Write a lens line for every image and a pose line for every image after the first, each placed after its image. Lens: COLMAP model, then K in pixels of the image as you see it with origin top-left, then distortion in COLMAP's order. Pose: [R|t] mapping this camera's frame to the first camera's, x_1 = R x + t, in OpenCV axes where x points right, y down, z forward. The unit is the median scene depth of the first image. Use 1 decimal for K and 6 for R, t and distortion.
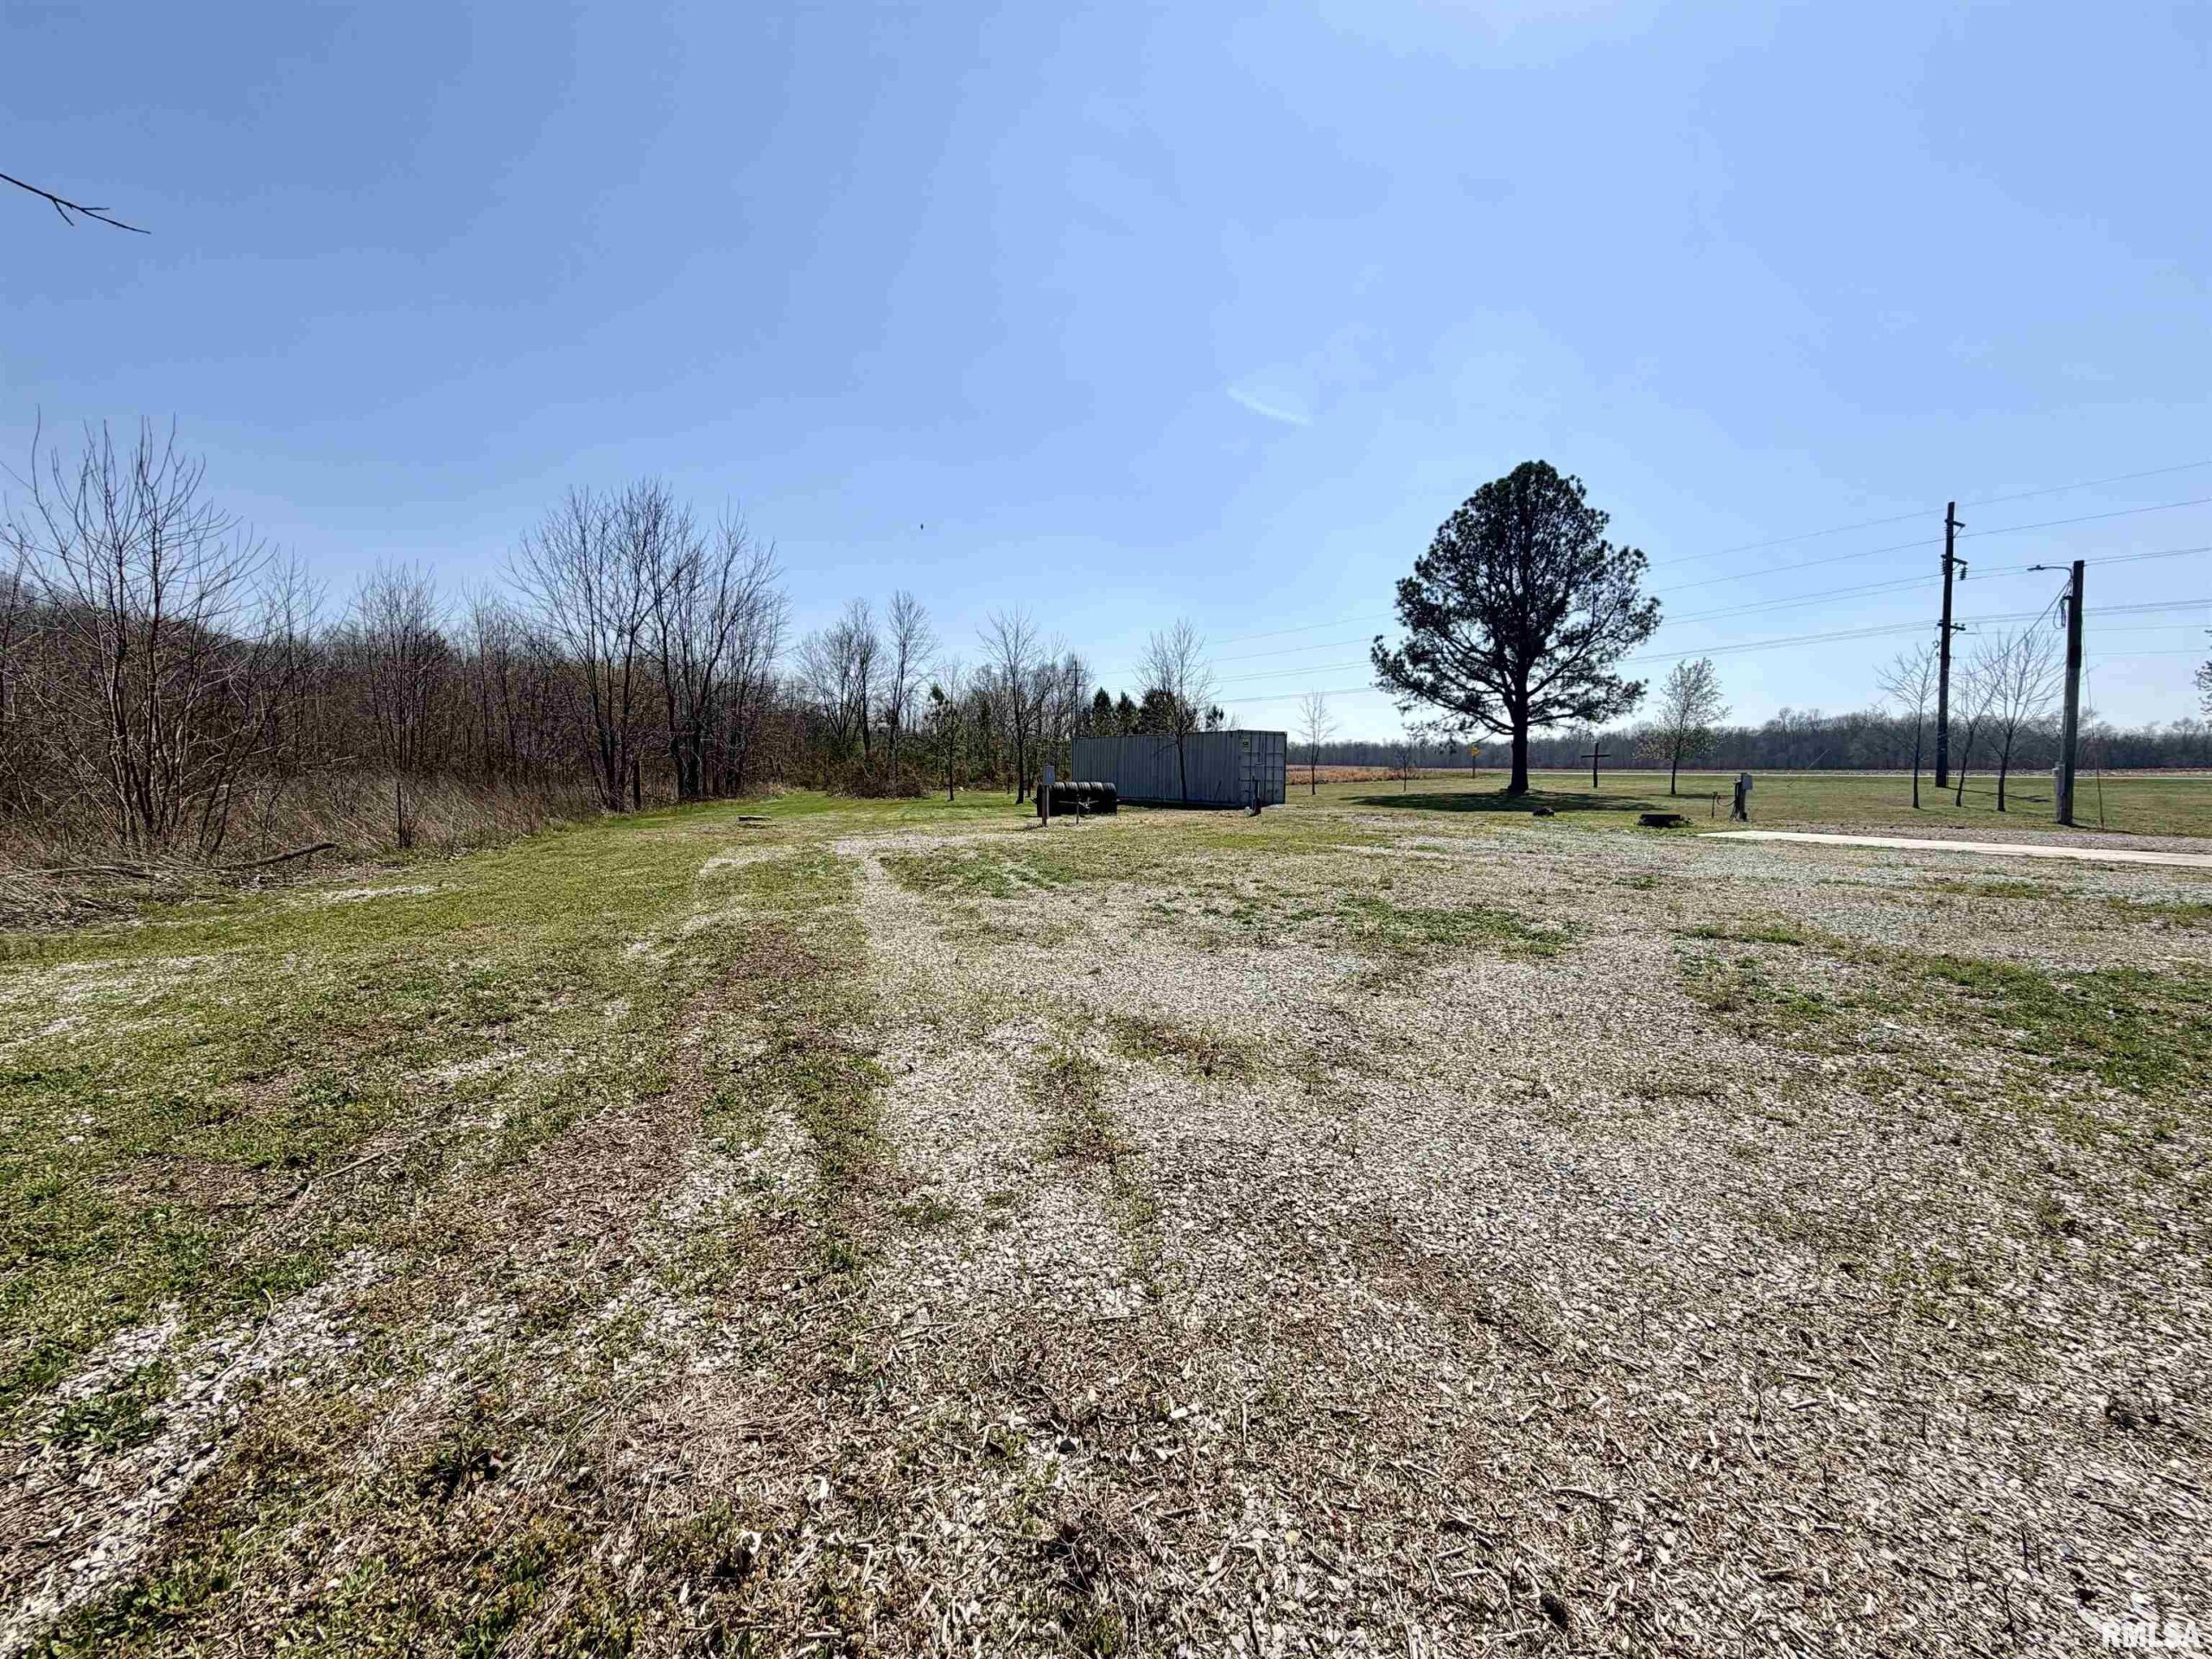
lens RADIAL K [[890.2, 0, 1101.8], [0, 890.2, 833.0], [0, 0, 1]] dist [0.001526, 0.000372]
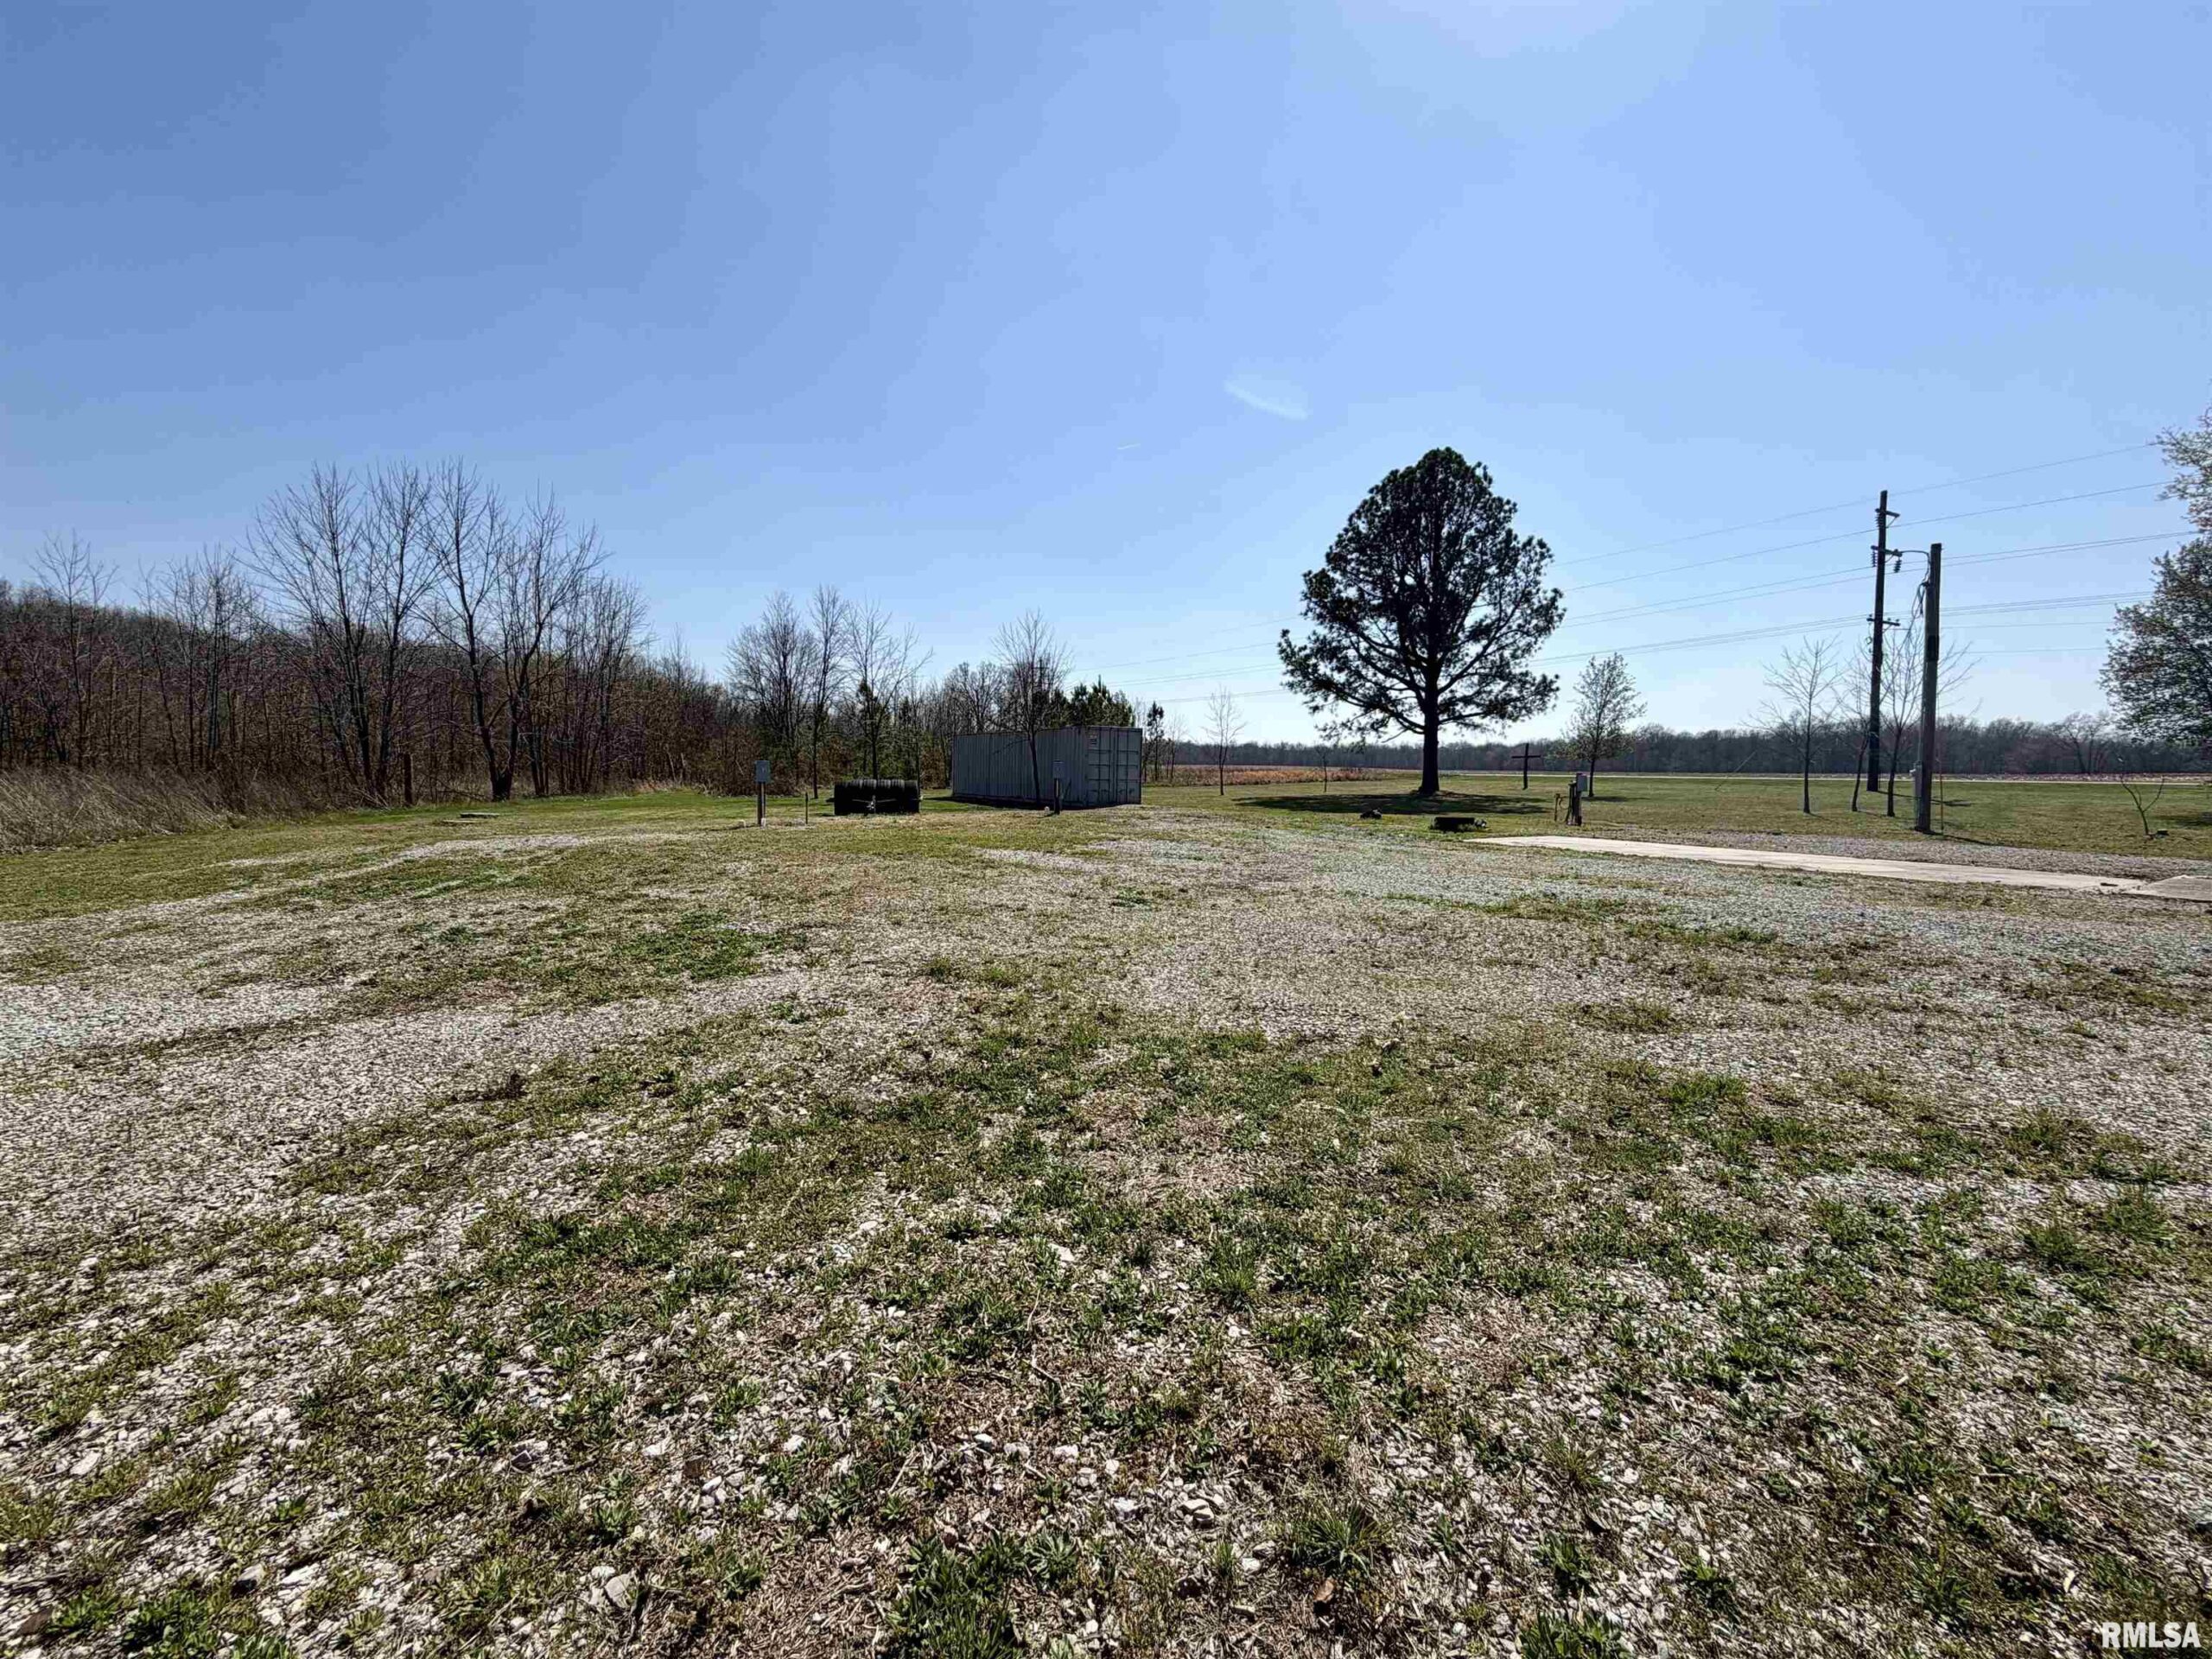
lens RADIAL K [[890.2, 0, 1101.8], [0, 890.2, 833.0], [0, 0, 1]] dist [0.001526, 0.000372]
pose [[0.999854, 0.006781, -0.015660, 0.136865], [-0.006793, 0.999977, -0.000701, -0.000813], [0.015655, 0.000807, 0.999877, 0.038513]]
